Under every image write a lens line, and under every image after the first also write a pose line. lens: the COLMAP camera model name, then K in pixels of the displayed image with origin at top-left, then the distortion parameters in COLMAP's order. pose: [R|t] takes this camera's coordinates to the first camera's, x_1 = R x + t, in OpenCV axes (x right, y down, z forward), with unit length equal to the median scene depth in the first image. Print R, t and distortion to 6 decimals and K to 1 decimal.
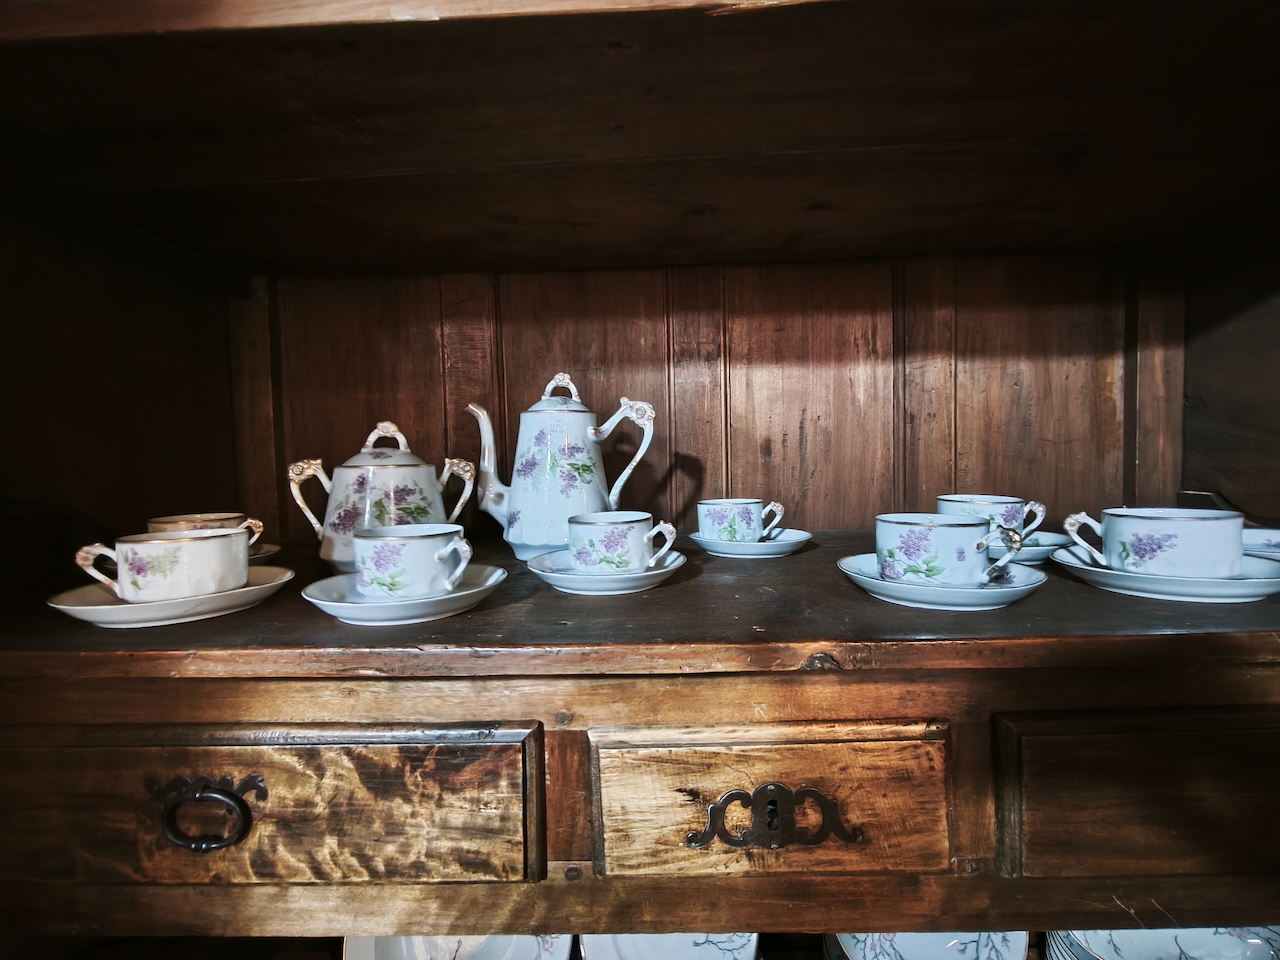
lens RADIAL K [[528.5, 0, 644.6], [0, 528.5, 475.9], [0, 0, 1]] dist [-0.003398, 0.000089]
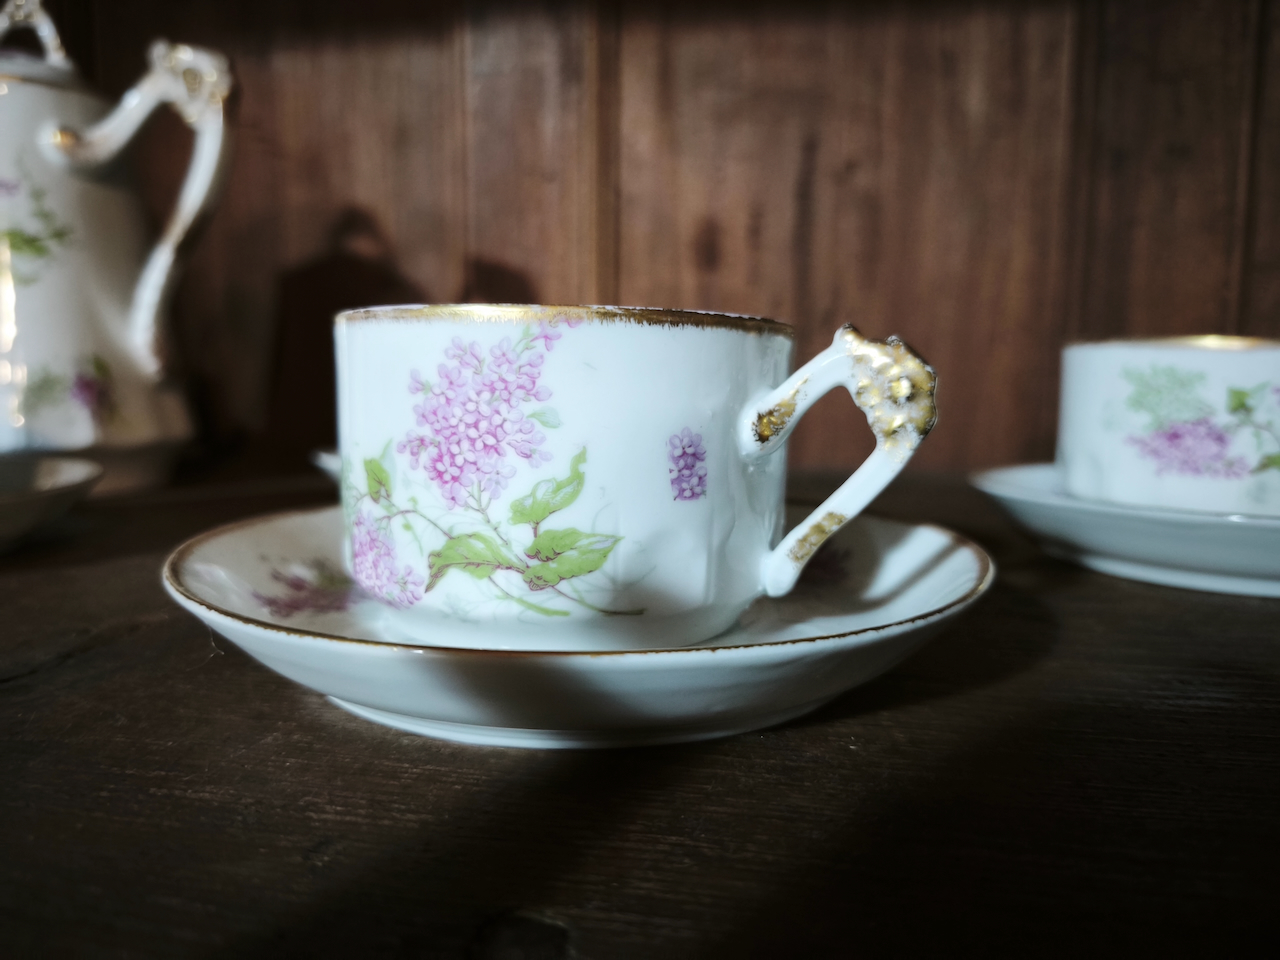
lens RADIAL K [[865.8, 0, 644.4], [0, 865.8, 499.4], [0, 0, 1]] dist [-0.008381, -0.017983]
pose [[0.985641, 0.051376, -0.160848, 0.377070], [-0.034068, 0.993505, 0.108569, 0.076859], [0.165382, -0.101530, 0.980990, 0.469168]]
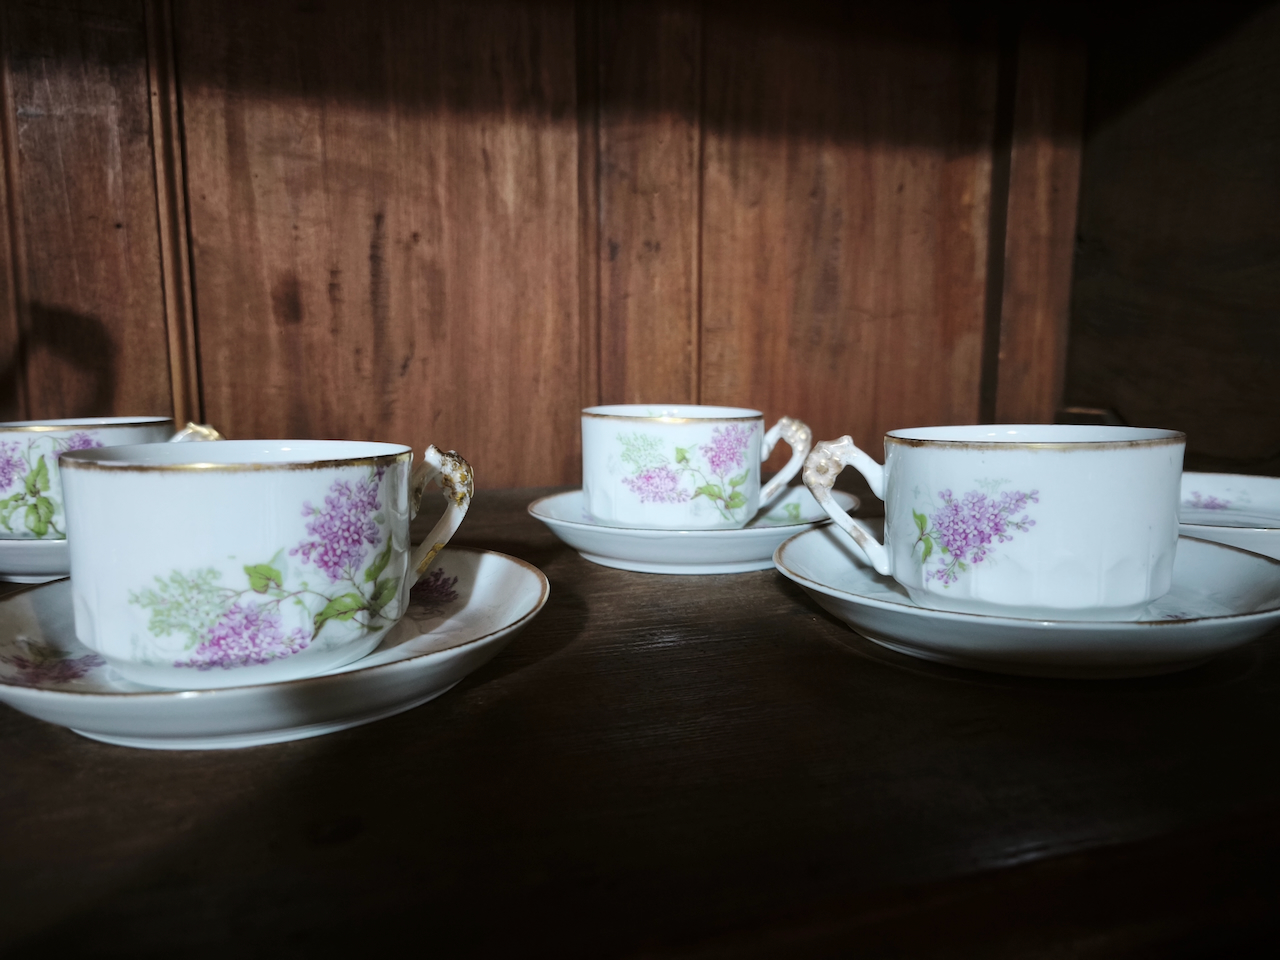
lens RADIAL K [[851.9, 0, 630.8], [0, 851.9, 474.8], [0, 0, 1]] dist [0.028213, -0.027169]
pose [[0.948042, -0.017439, 0.317667, 0.344877], [-0.009418, 0.996520, 0.082814, 0.033209], [-0.318006, -0.081503, 0.944579, 0.330274]]
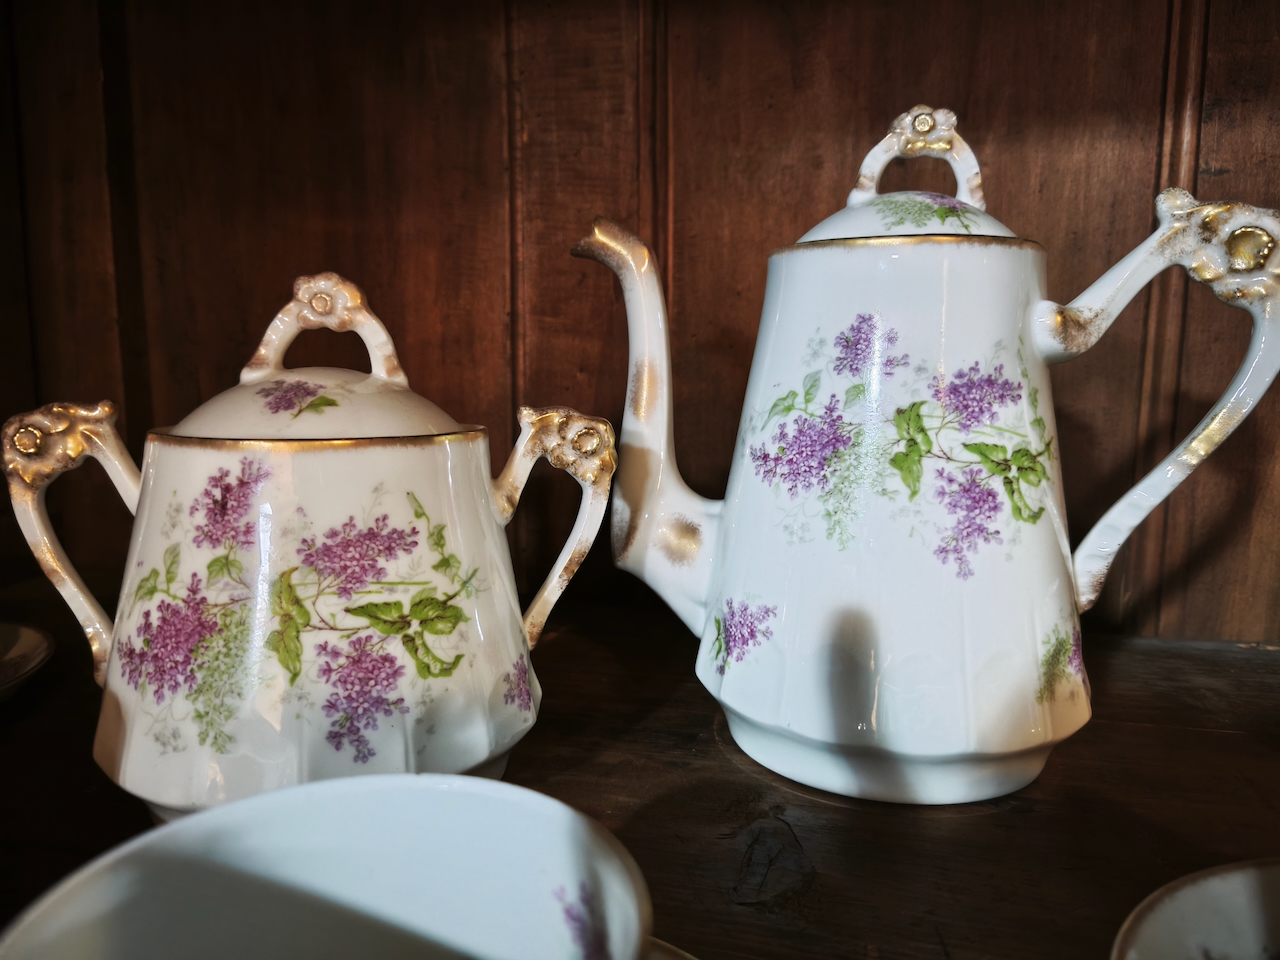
lens RADIAL K [[851.9, 0, 643.0], [0, 851.9, 477.9], [0, 0, 1]] dist [0.028213, -0.027169]
pose [[0.980615, 0.049452, -0.189602, -0.206789], [-0.032023, 0.995066, 0.093908, -0.038488], [0.193310, -0.086016, 0.977360, 0.517000]]
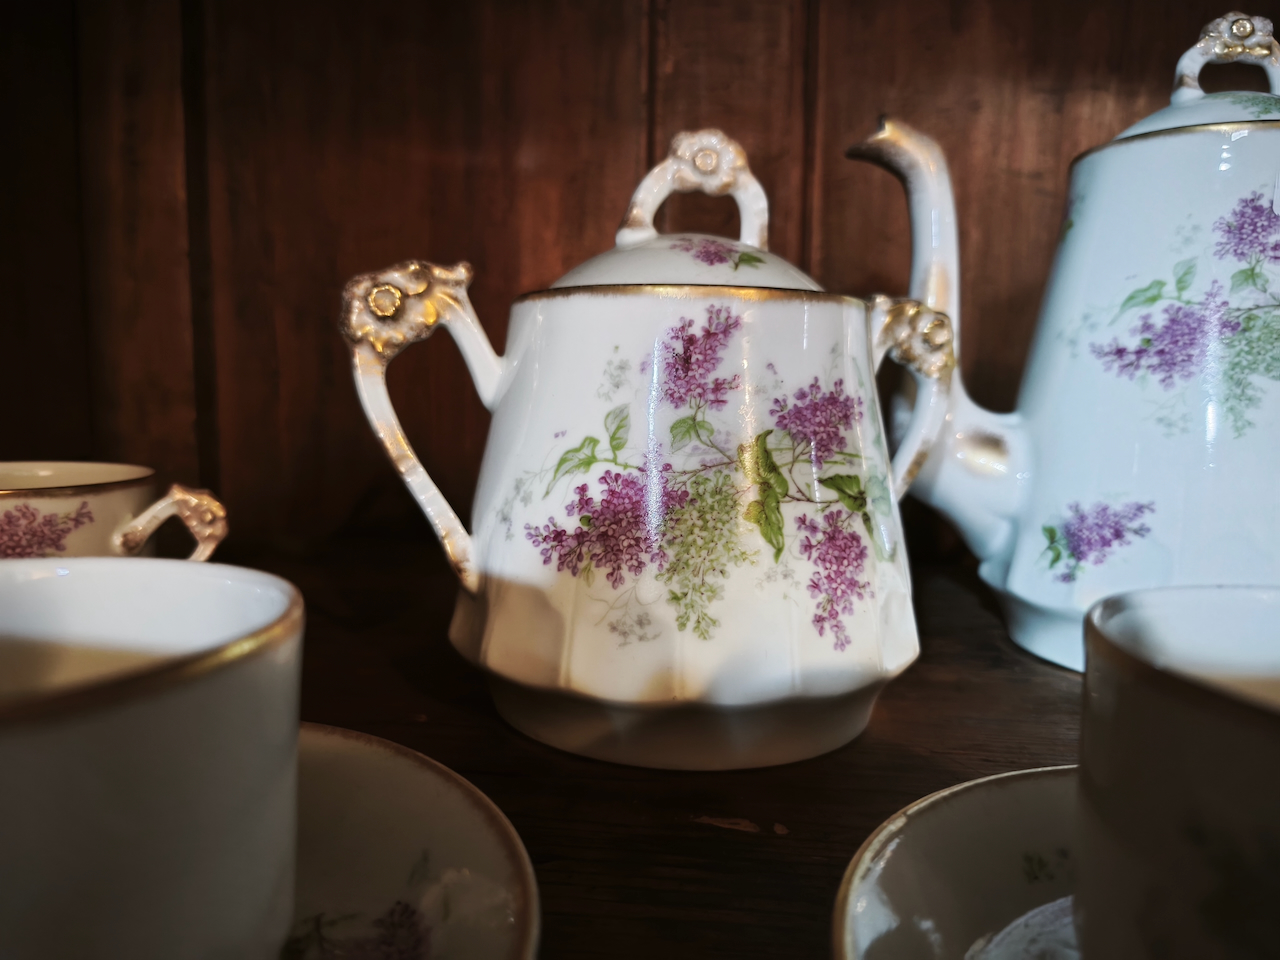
lens RADIAL K [[851.9, 0, 639.2], [0, 851.9, 481.5], [0, 0, 1]] dist [0.028213, -0.027169]
pose [[0.997289, 0.045357, -0.057937, -0.436630], [-0.041121, 0.996533, 0.072323, 0.032648], [0.061016, -0.069744, 0.995697, 0.517573]]
